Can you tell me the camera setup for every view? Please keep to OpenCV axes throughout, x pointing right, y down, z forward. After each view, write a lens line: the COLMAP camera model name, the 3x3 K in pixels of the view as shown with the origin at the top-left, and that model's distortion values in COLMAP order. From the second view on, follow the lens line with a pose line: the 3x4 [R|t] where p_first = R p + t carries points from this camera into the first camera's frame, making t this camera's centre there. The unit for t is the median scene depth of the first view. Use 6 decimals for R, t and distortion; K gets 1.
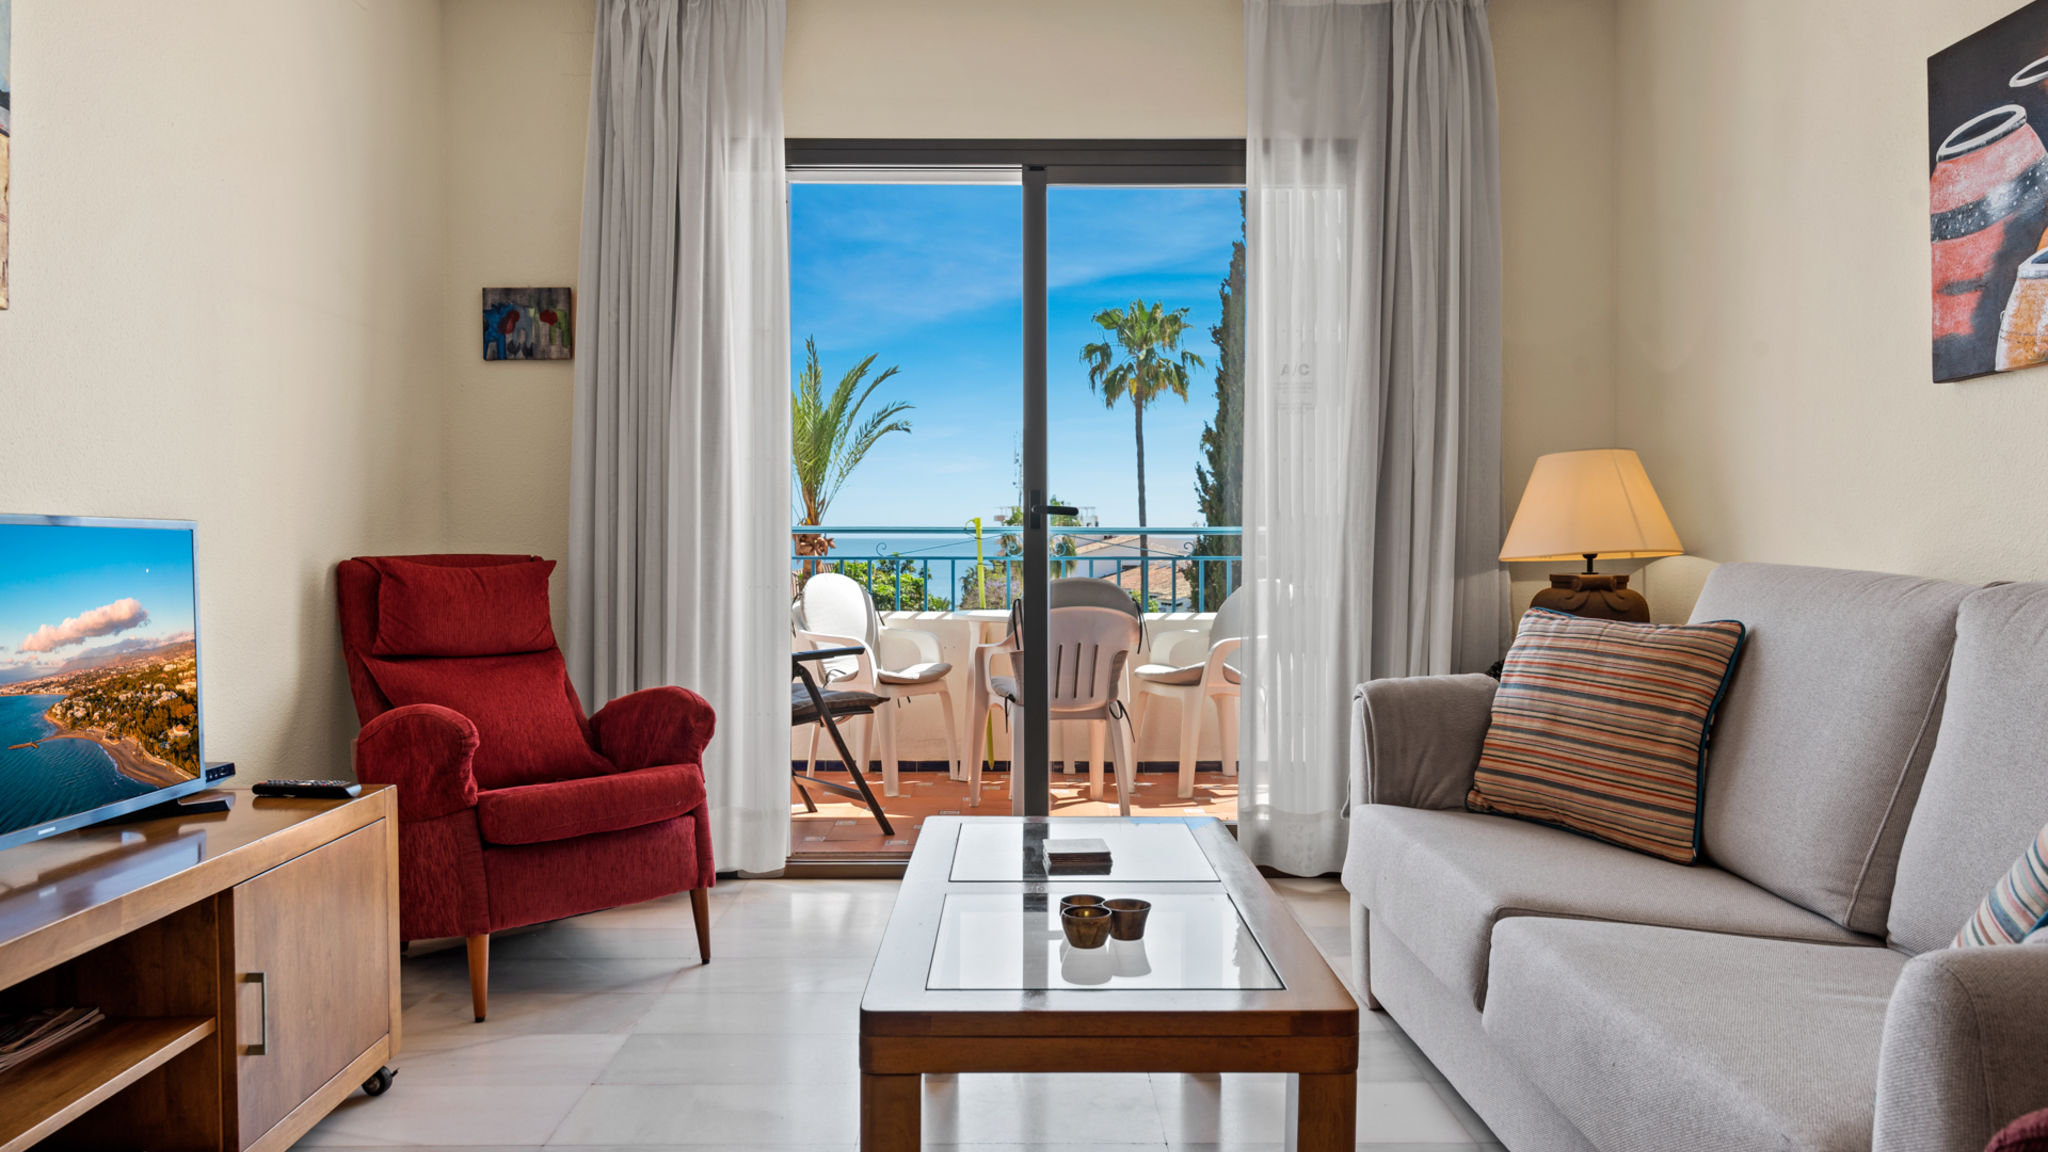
lens RADIAL K [[1378.8, 0, 1015.1], [0, 1378.8, 571.0], [0, 0, 1]] dist [0.005467, 0.002087]
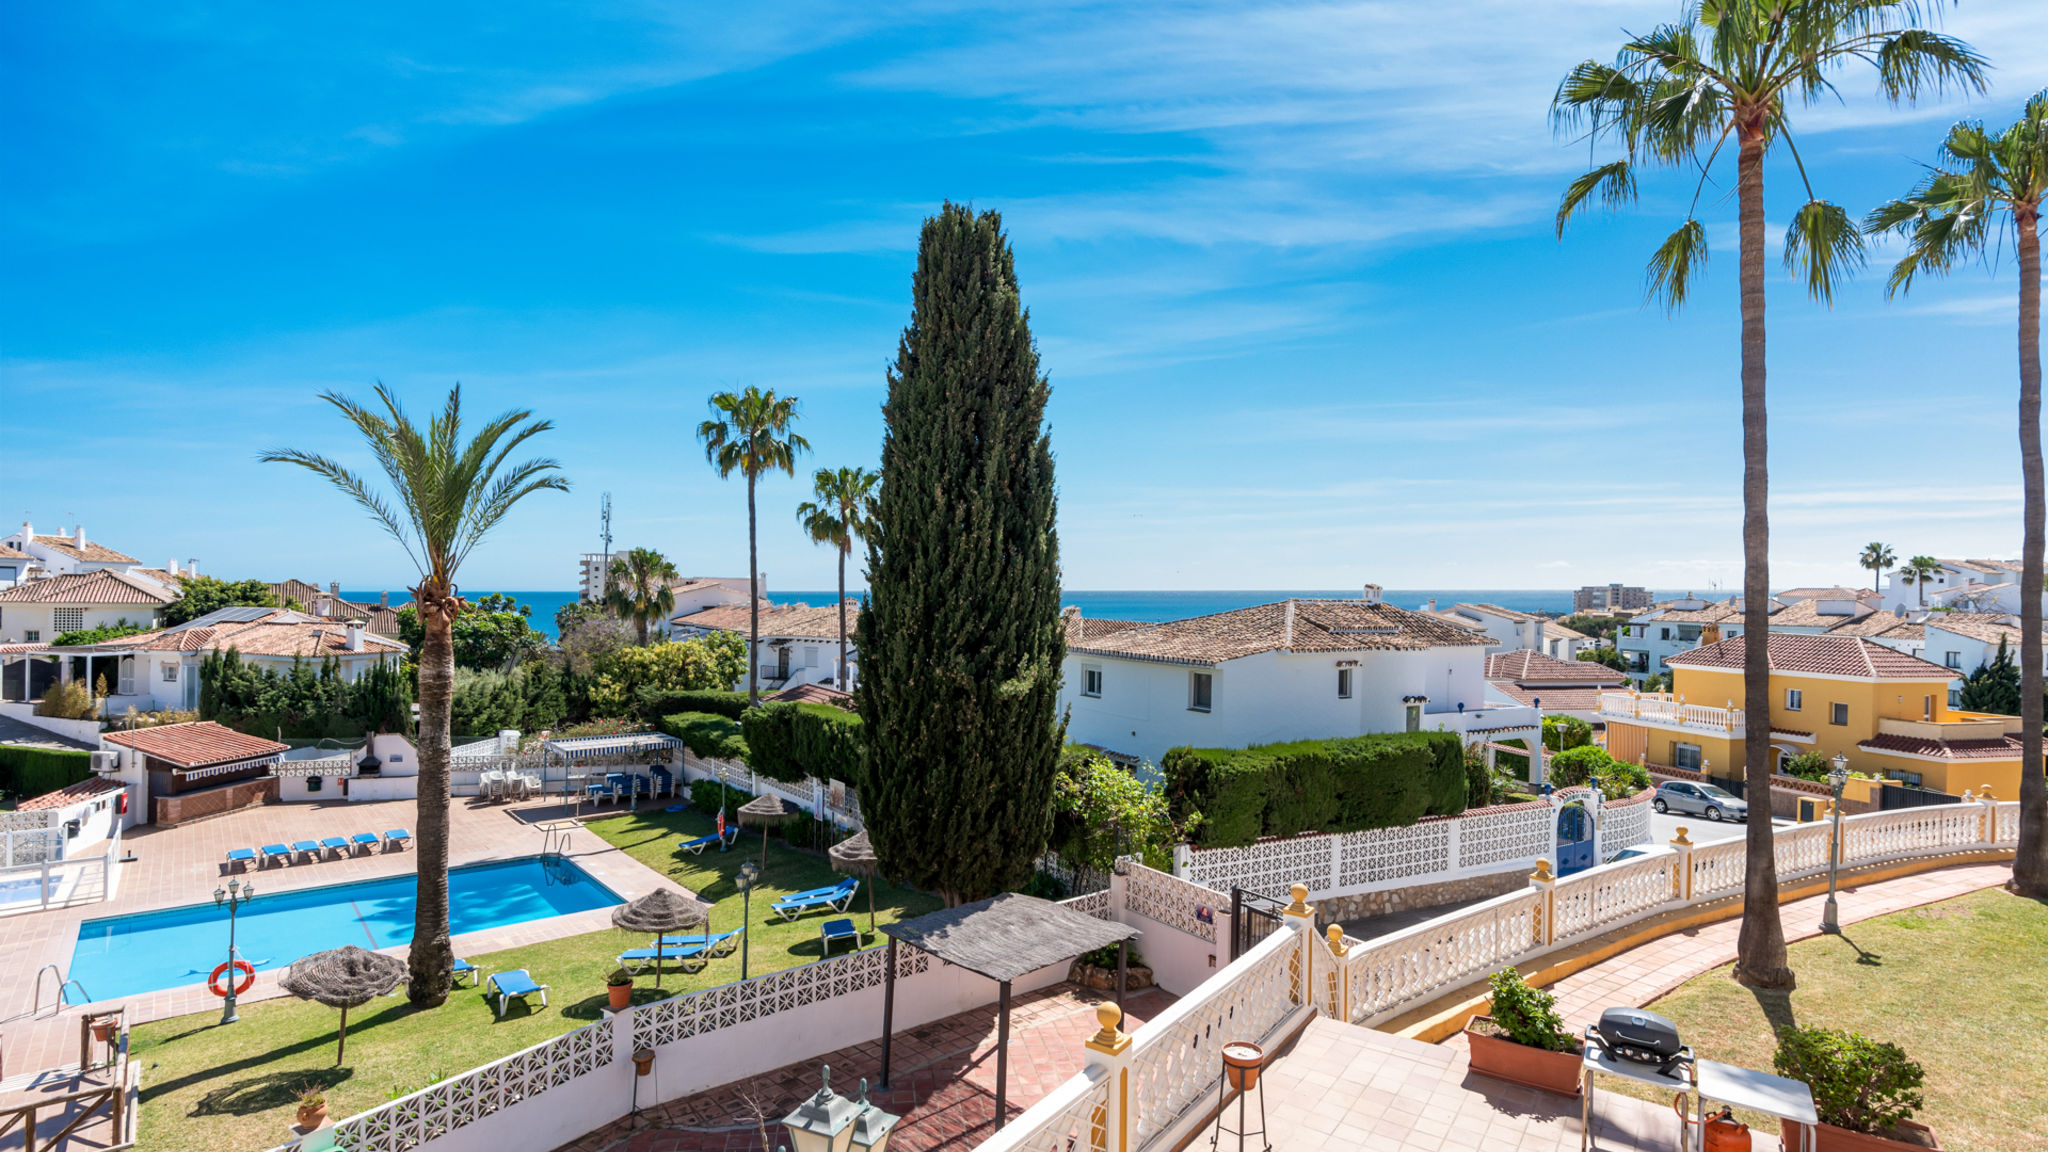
lens RADIAL K [[1010.0, 0, 1023.9], [0, 1010.0, 597.6], [0, 0, 1]] dist [-0.001129, -0.000391]
pose [[0.919401, 0.014573, 0.393051, -0.364794], [-0.010916, 0.999874, -0.011538, -0.134223], [-0.393170, 0.006318, 0.919444, 1.478665]]
